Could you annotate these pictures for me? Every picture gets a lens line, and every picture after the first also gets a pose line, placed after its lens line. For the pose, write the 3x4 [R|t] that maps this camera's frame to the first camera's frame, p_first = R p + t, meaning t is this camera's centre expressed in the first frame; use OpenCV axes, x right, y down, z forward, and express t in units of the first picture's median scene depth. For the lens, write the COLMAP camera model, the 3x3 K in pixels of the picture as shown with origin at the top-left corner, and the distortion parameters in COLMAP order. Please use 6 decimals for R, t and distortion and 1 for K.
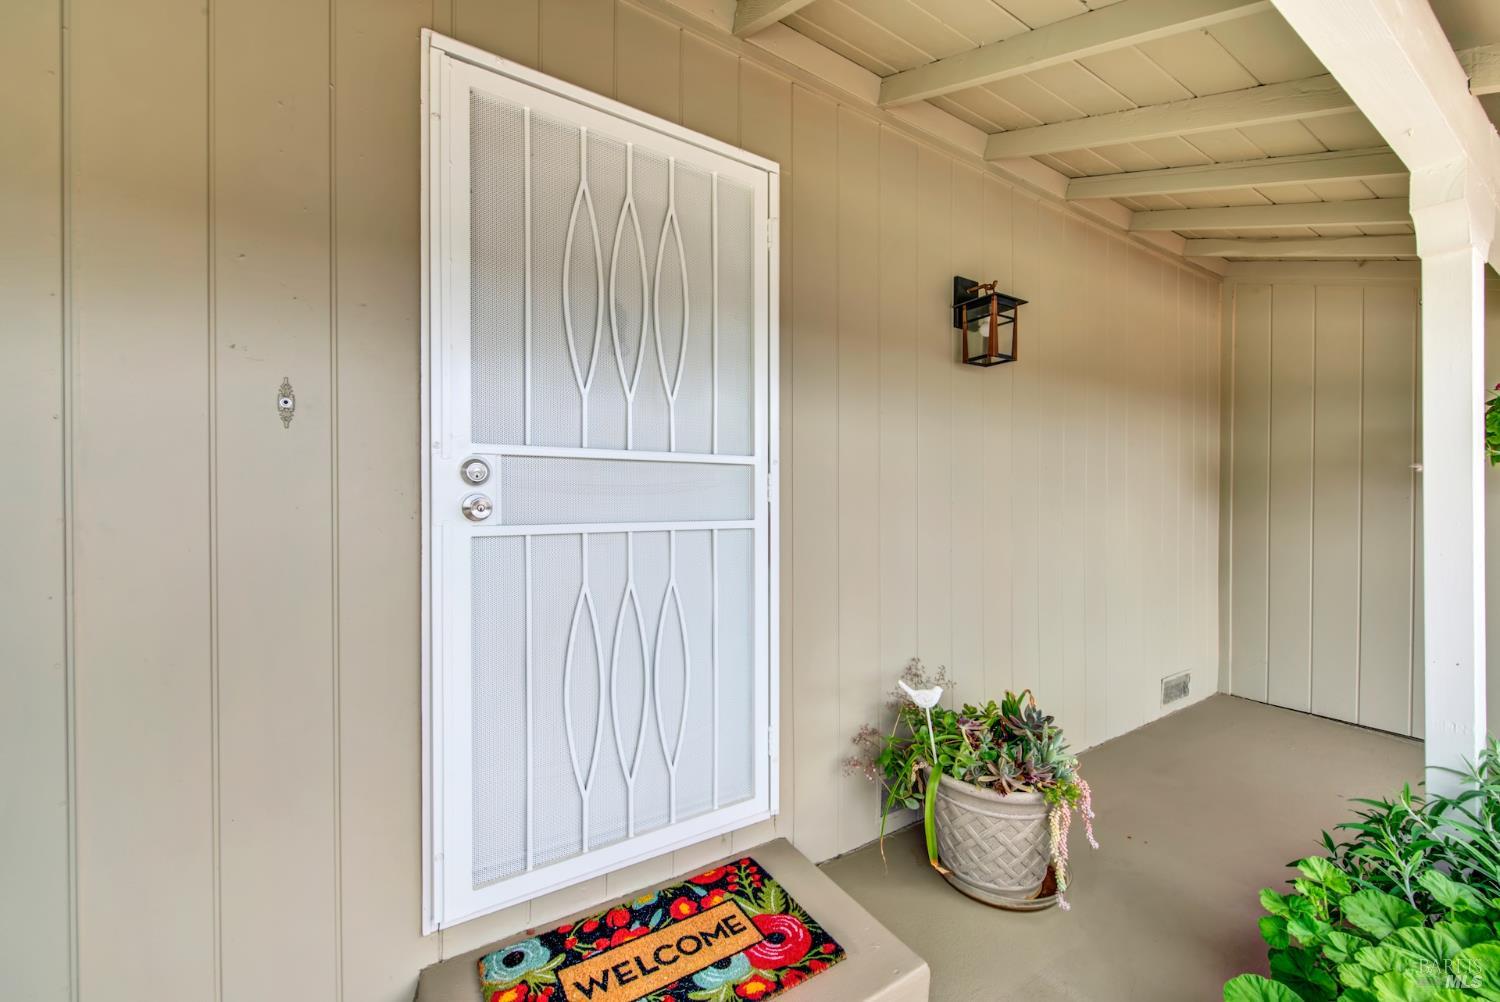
lens RADIAL K [[604.3, 0, 756.9], [0, 604.3, 498.0], [0, 0, 1]] dist [0.001269, -0.000414]
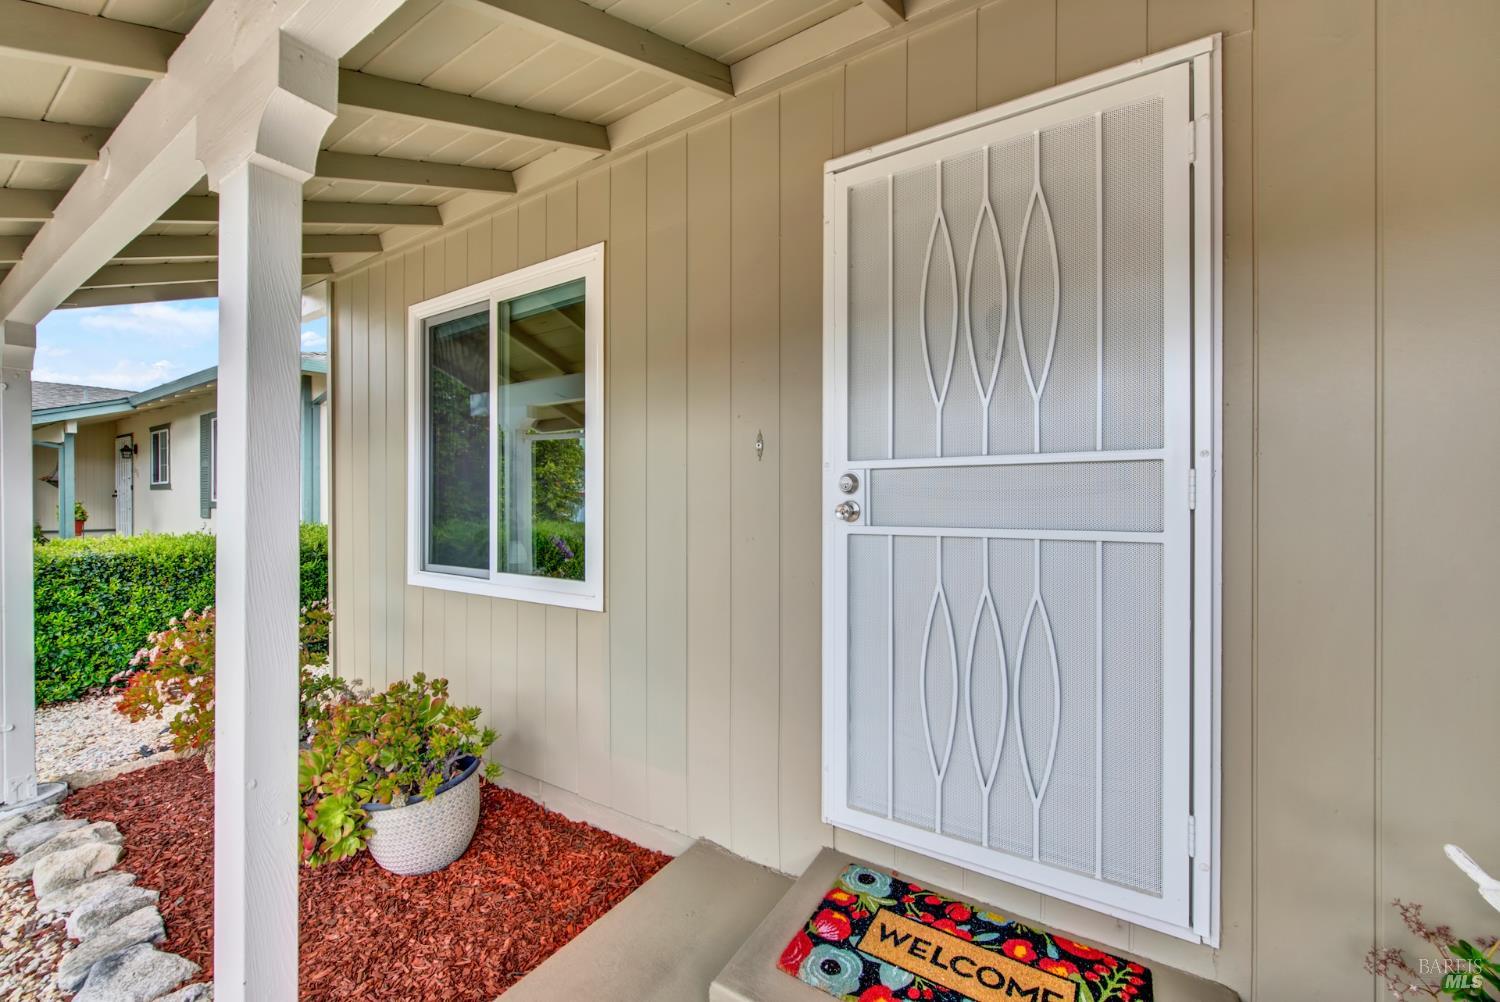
lens RADIAL K [[604.3, 0, 756.9], [0, 604.3, 498.0], [0, 0, 1]] dist [0.001269, -0.000414]
pose [[0.411359, -0.005873, -0.911455, 0.596486], [0.003036, 0.999983, -0.005074, -0.005815], [0.911468, -0.000680, 0.411369, 0.276878]]
